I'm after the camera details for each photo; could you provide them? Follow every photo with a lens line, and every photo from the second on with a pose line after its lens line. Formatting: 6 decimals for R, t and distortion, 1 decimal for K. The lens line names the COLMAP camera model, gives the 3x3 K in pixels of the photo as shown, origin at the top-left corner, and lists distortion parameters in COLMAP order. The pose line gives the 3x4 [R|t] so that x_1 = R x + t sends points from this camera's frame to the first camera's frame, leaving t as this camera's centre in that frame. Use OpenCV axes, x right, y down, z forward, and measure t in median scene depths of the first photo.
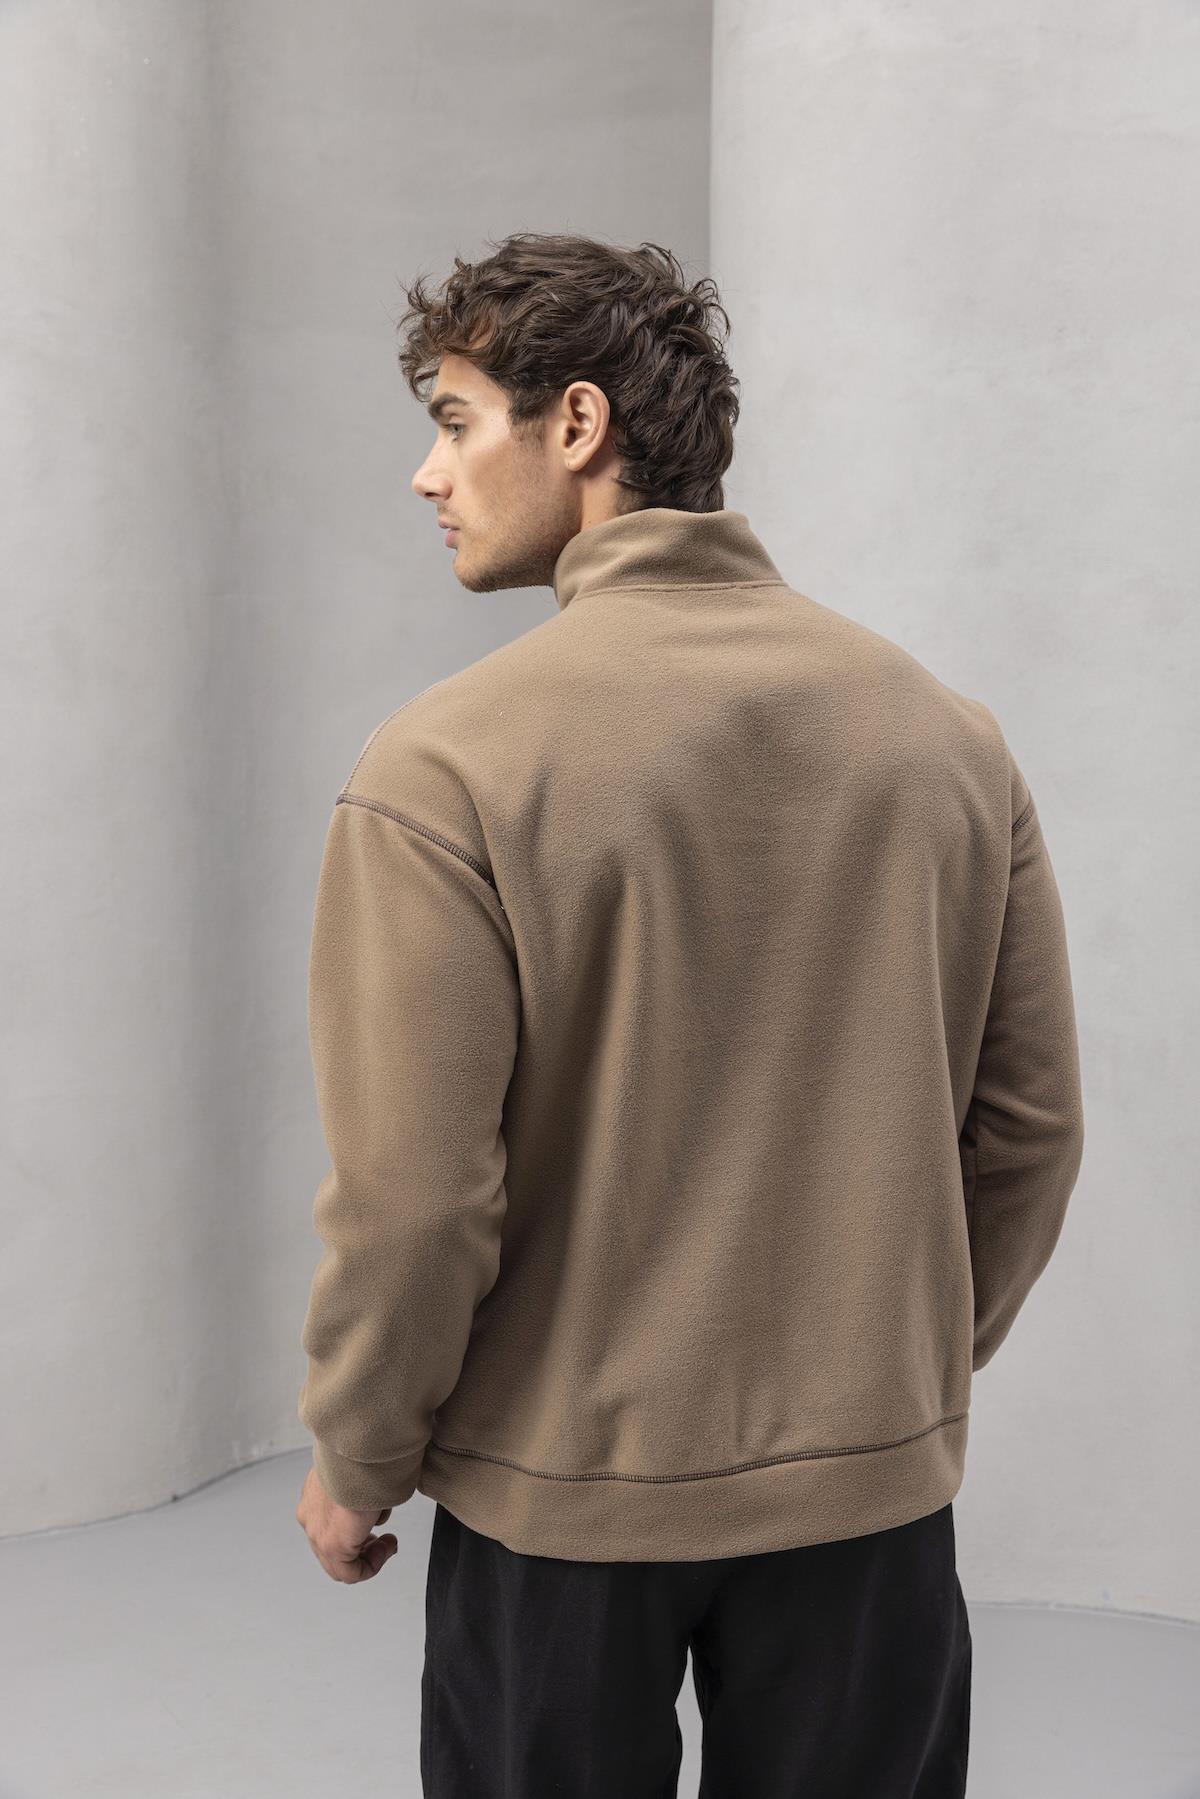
lens RADIAL K [[2526.4, 0, 603.6], [0, 2526.4, 930.1], [0, 0, 1]] dist [0.006281, -0.005888]
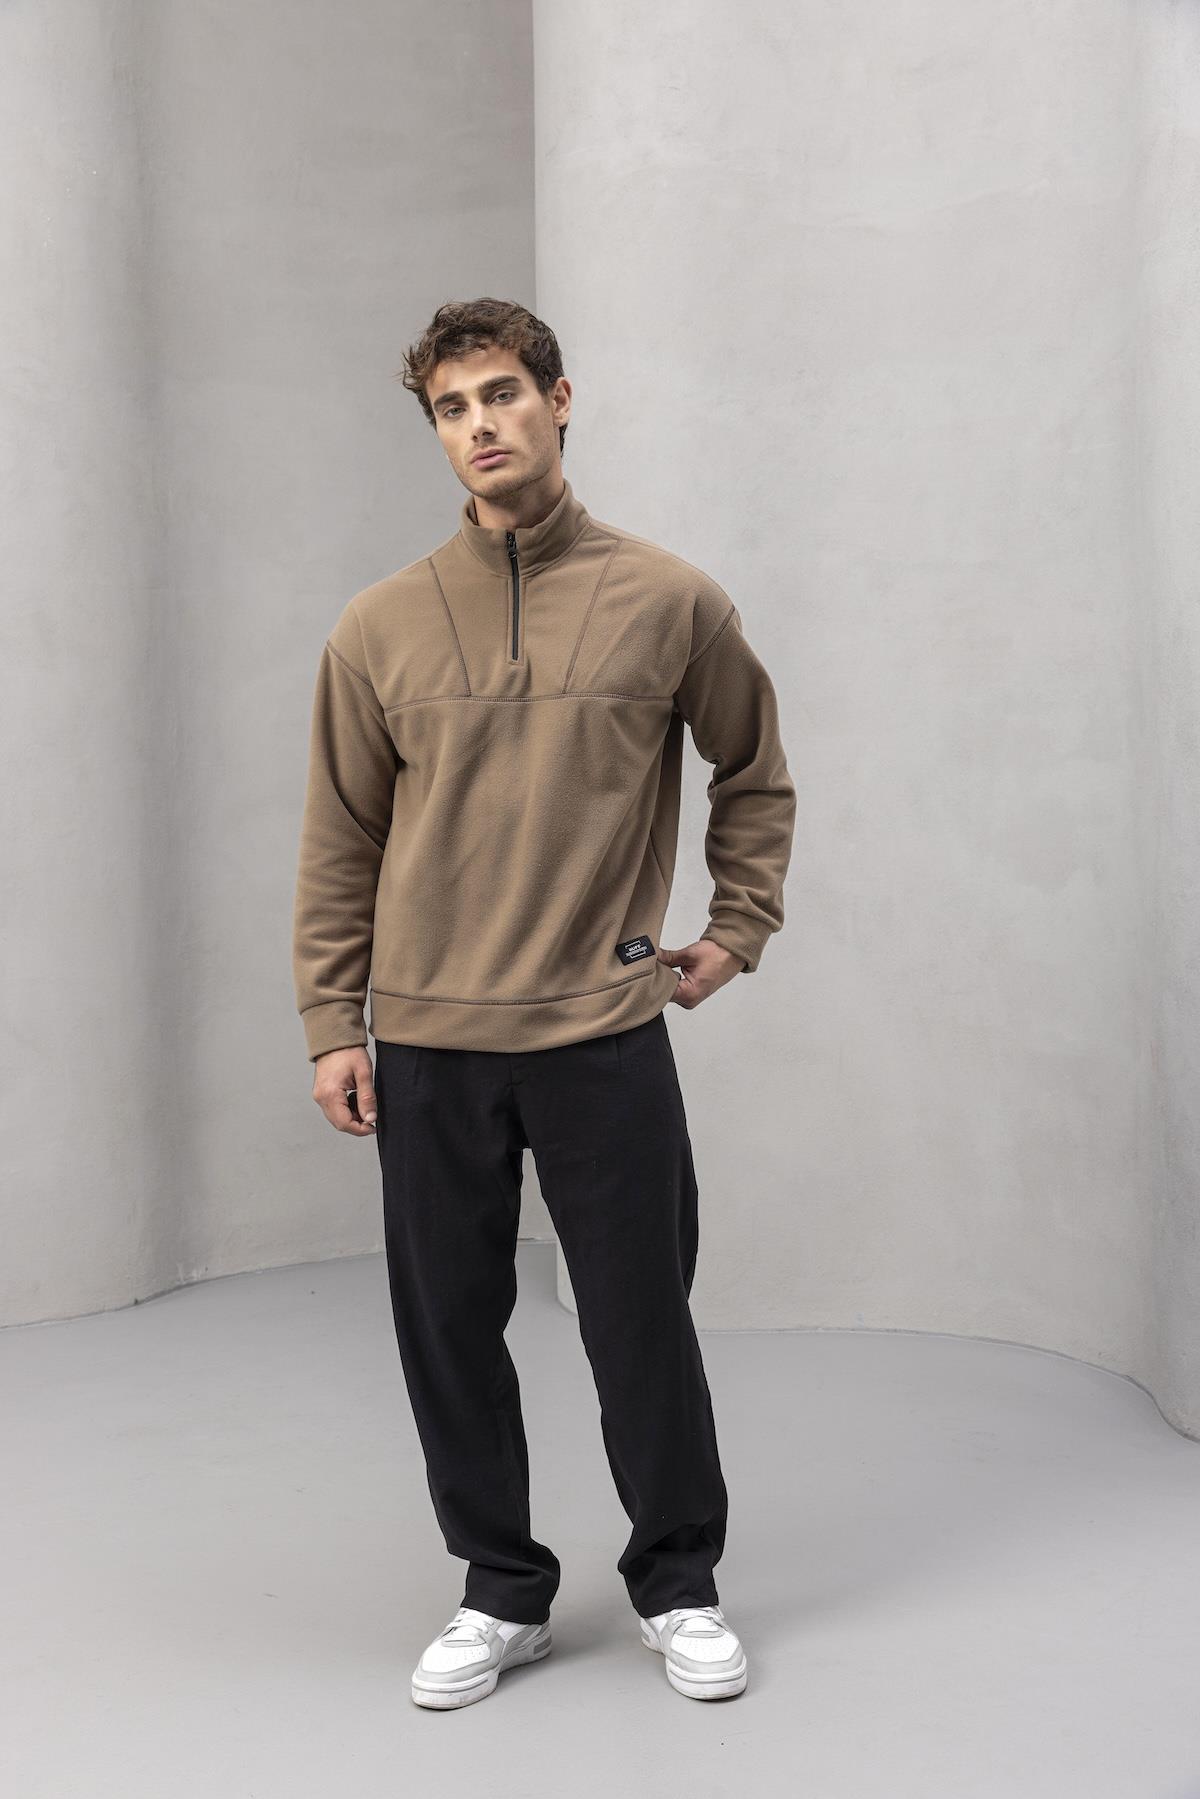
lens RADIAL K [[2626.6, 0, 586.4], [0, 2626.6, 977.4], [0, 0, 1]] dist [0.012364, -0.071243]
pose [[0.997420, -0.024592, 0.067449, -0.031745], [0.025666, 0.999557, -0.015097, 0.093398], [-0.067048, 0.016790, 0.997608, -0.347826]]
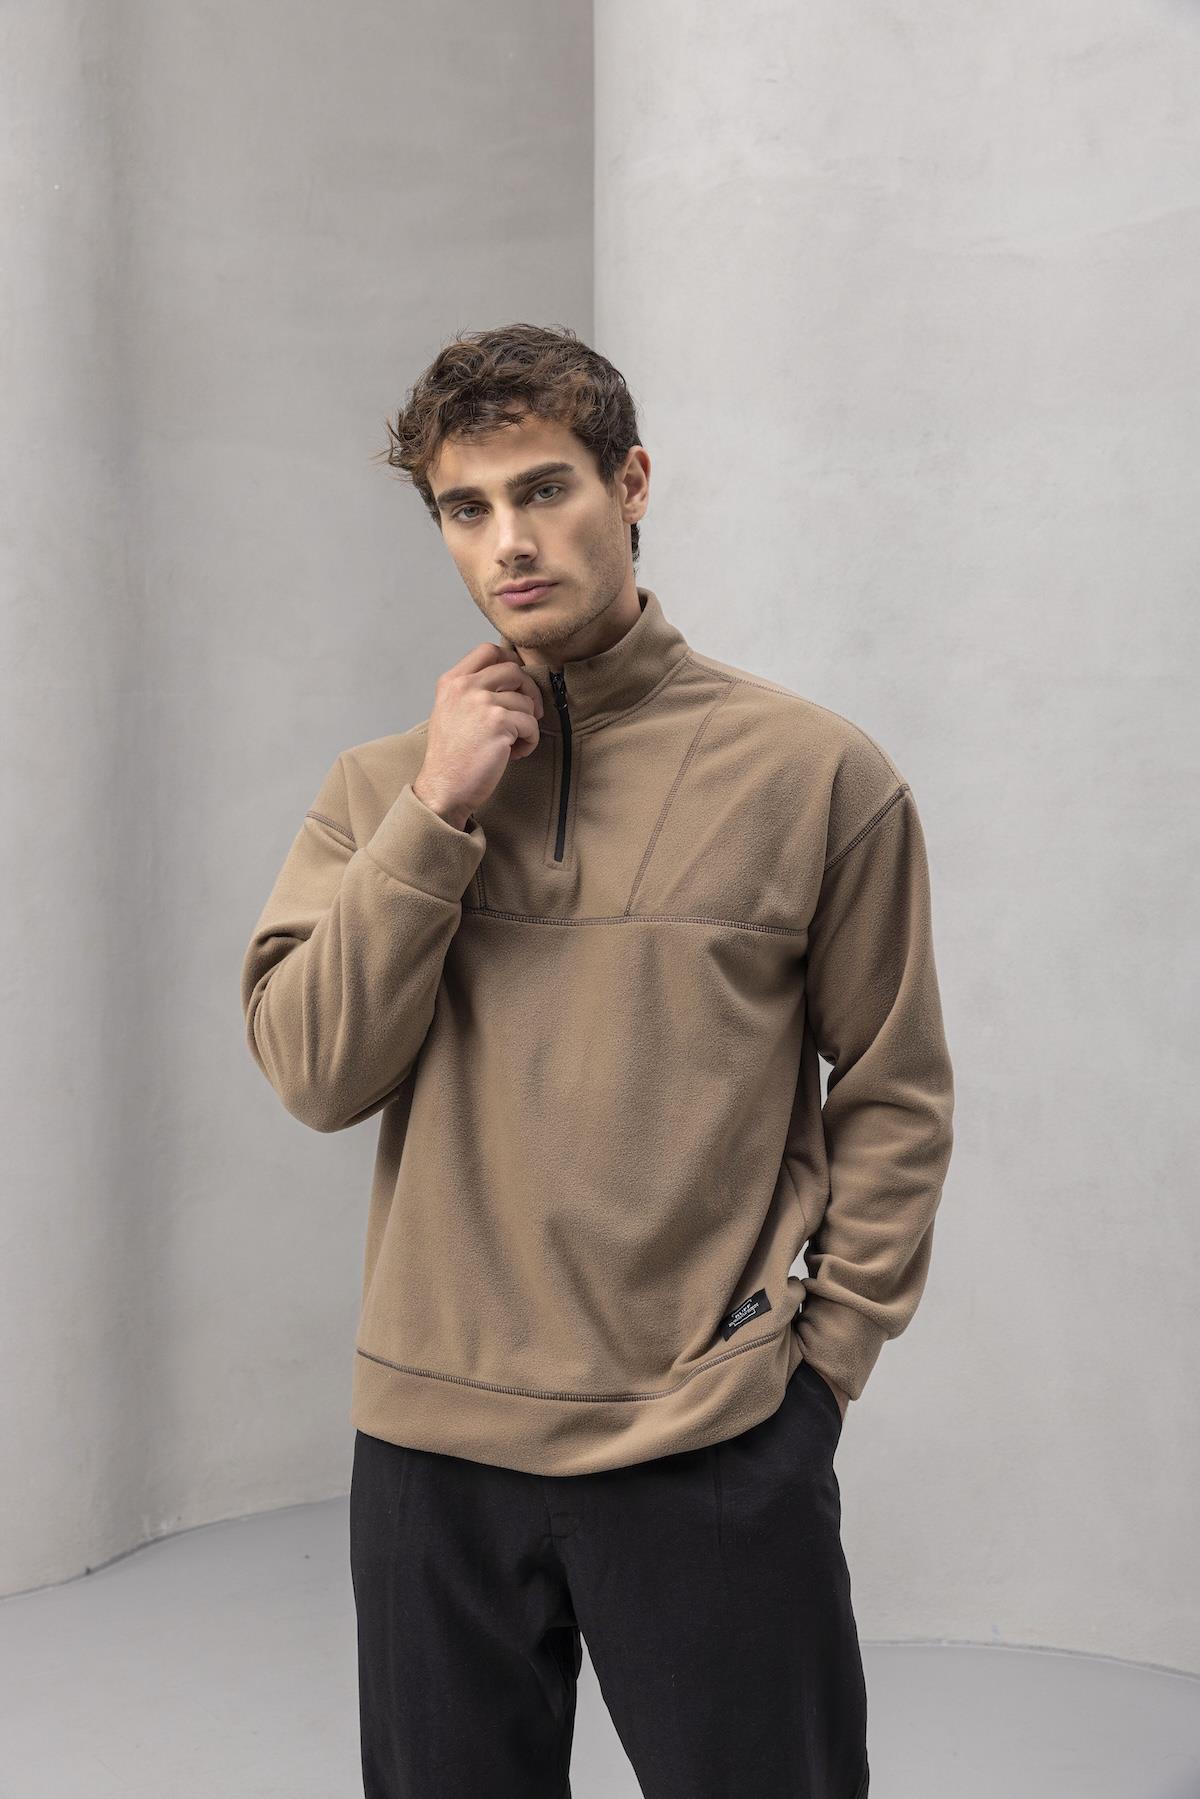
lens RADIAL K [[2543.4, 0, 593.4], [0, 2543.4, 923.2], [0, 0, 1]] dist [-0.002950, 0.012028]
pose [[0.998371, -0.013119, 0.055534, -0.020628], [0.016011, 0.998521, -0.051966, 0.021176], [-0.054771, 0.052770, 0.997104, -0.052287]]
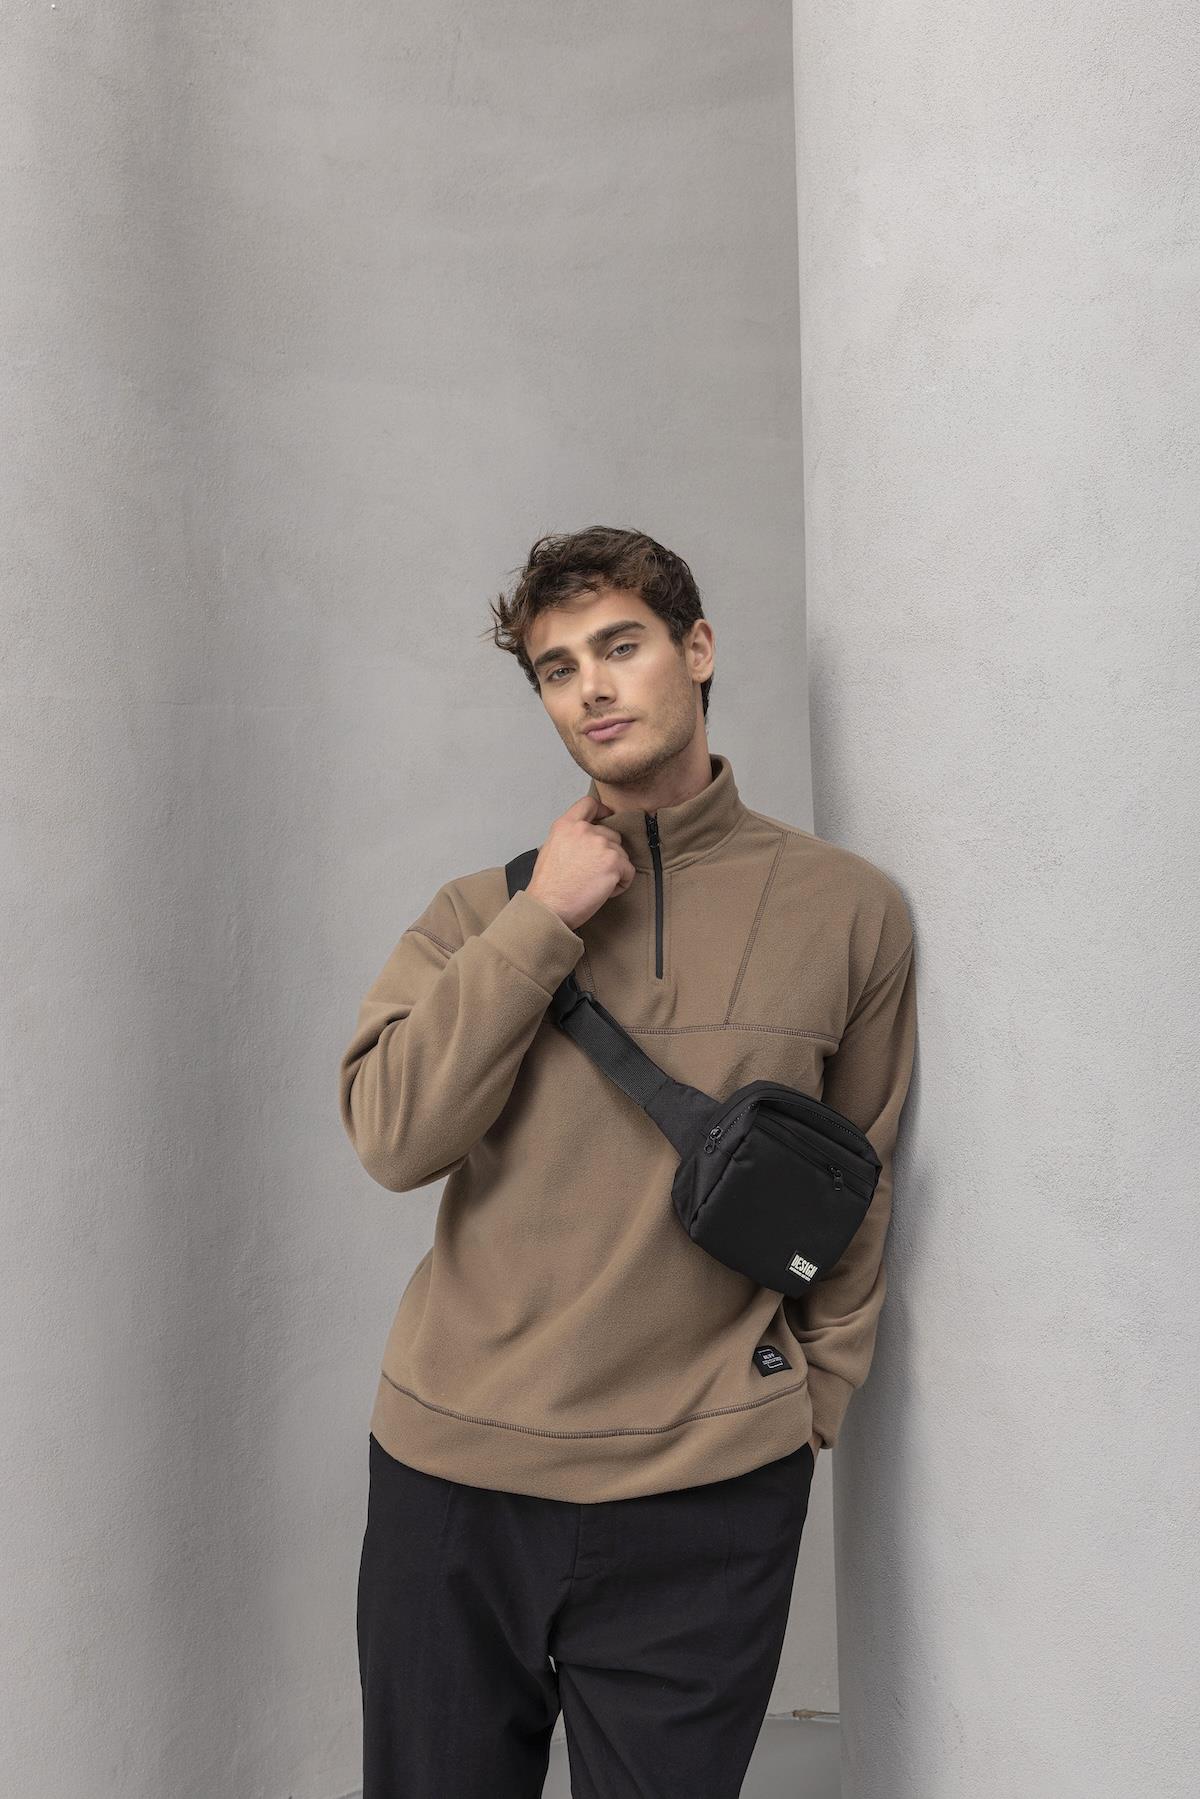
lens RADIAL K [[1680.9, 0, 600.0], [0, 1680.9, 899.5], [0, 0, 1]] dist [0.006071, 0.003383]
pose [[0.986926, -0.025995, -0.159065, 0.056390], [0.016812, 0.998128, -0.058811, -0.043002], [0.160296, 0.055368, 0.985515, 0.546949]]
